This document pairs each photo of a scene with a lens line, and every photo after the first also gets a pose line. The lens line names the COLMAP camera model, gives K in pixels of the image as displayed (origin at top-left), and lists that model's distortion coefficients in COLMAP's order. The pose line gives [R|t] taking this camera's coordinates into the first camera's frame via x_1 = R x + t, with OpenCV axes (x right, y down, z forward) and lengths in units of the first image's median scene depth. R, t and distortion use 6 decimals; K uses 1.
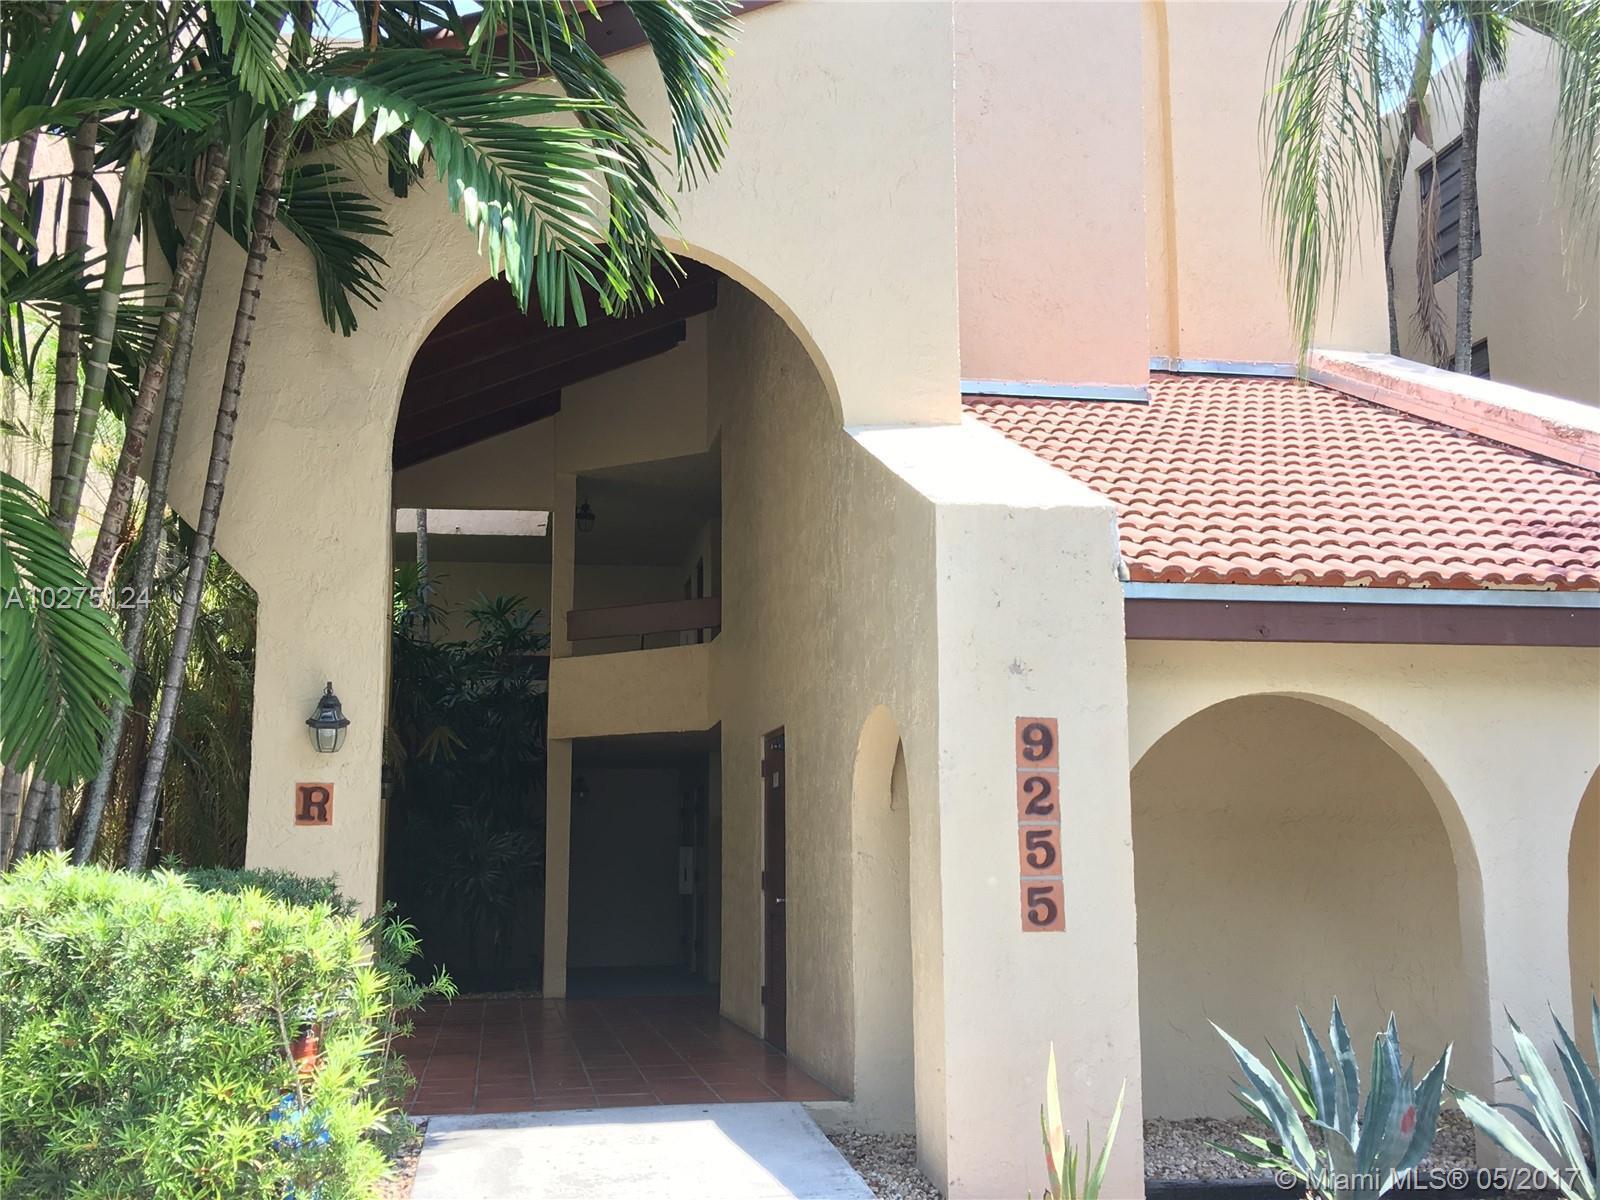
lens RADIAL K [[1750.6, 0, 806.9], [0, 1750.6, 595.2], [0, 0, 1]] dist [0.065403, 0.000000]
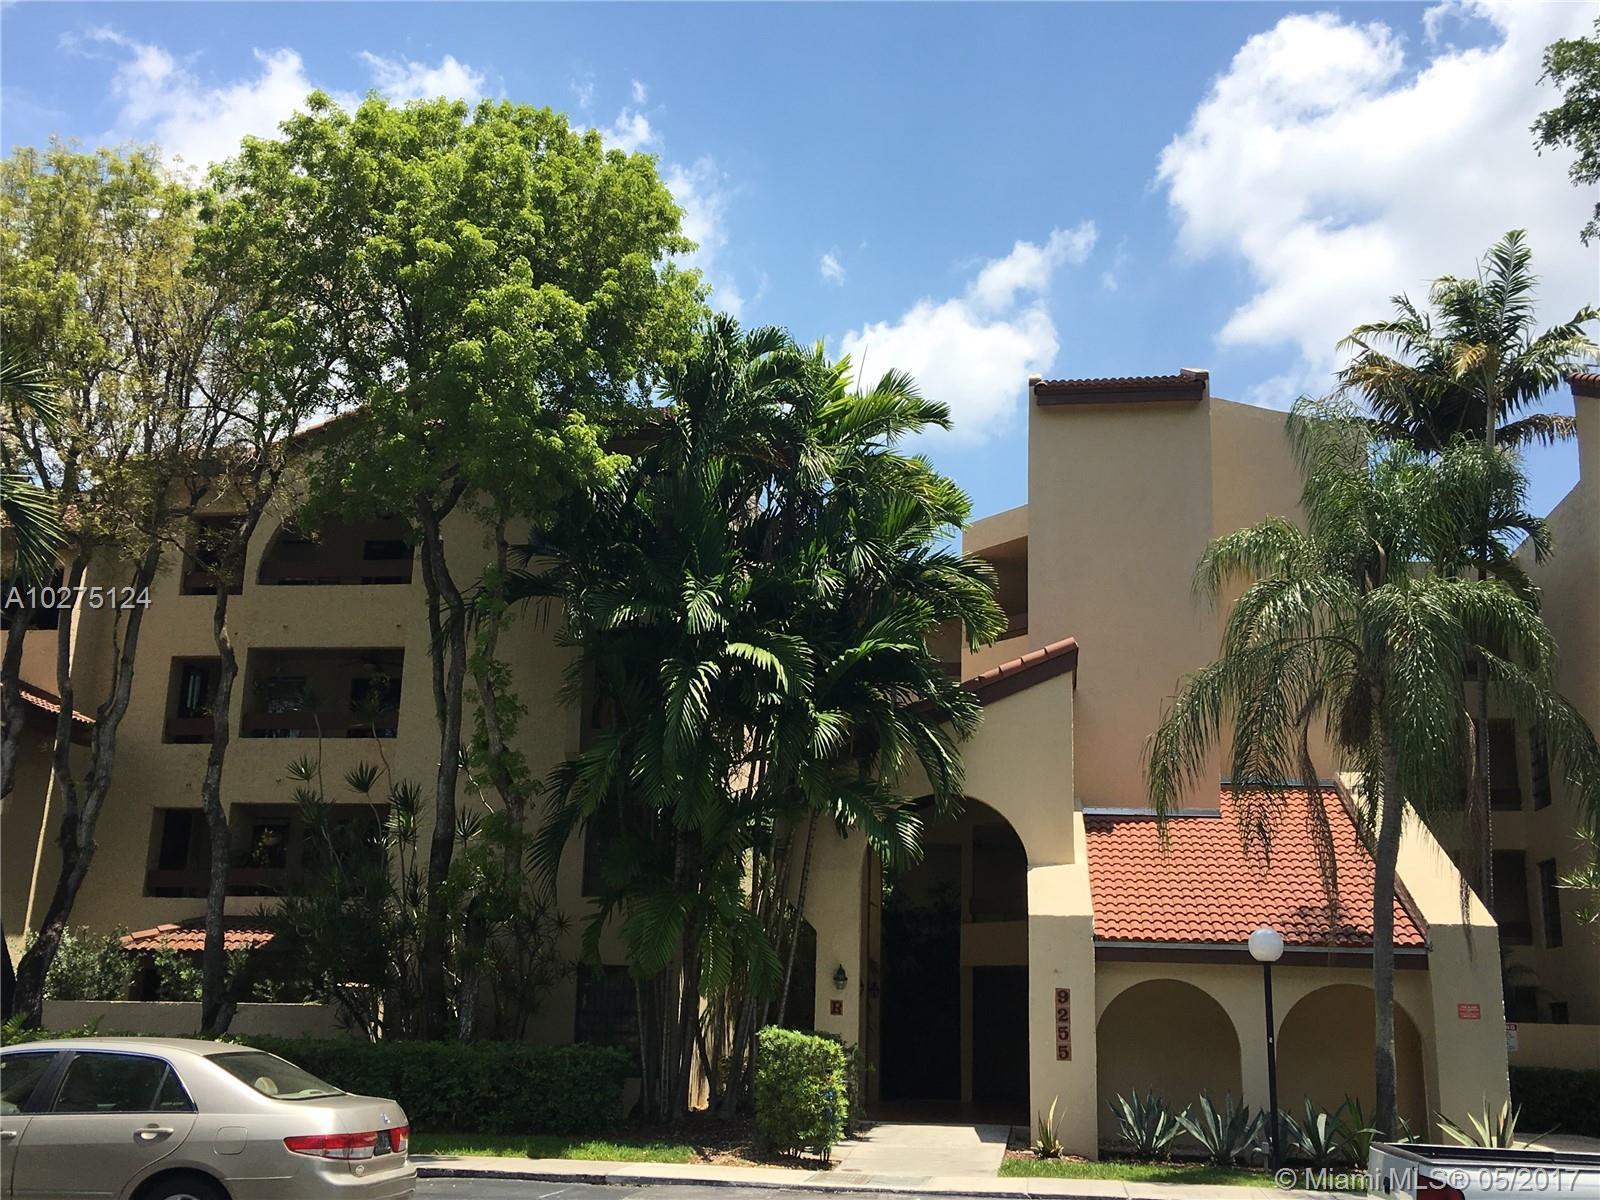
lens RADIAL K [[1750.6, 0, 794.6], [0, 1750.6, 595.4], [0, 0, 1]] dist [0.065403, 0.000000]
pose [[0.951128, -0.043848, -0.305667, 0.653434], [0.015384, 0.995367, -0.094915, -0.326273], [0.308412, 0.085574, 0.947396, -2.088172]]
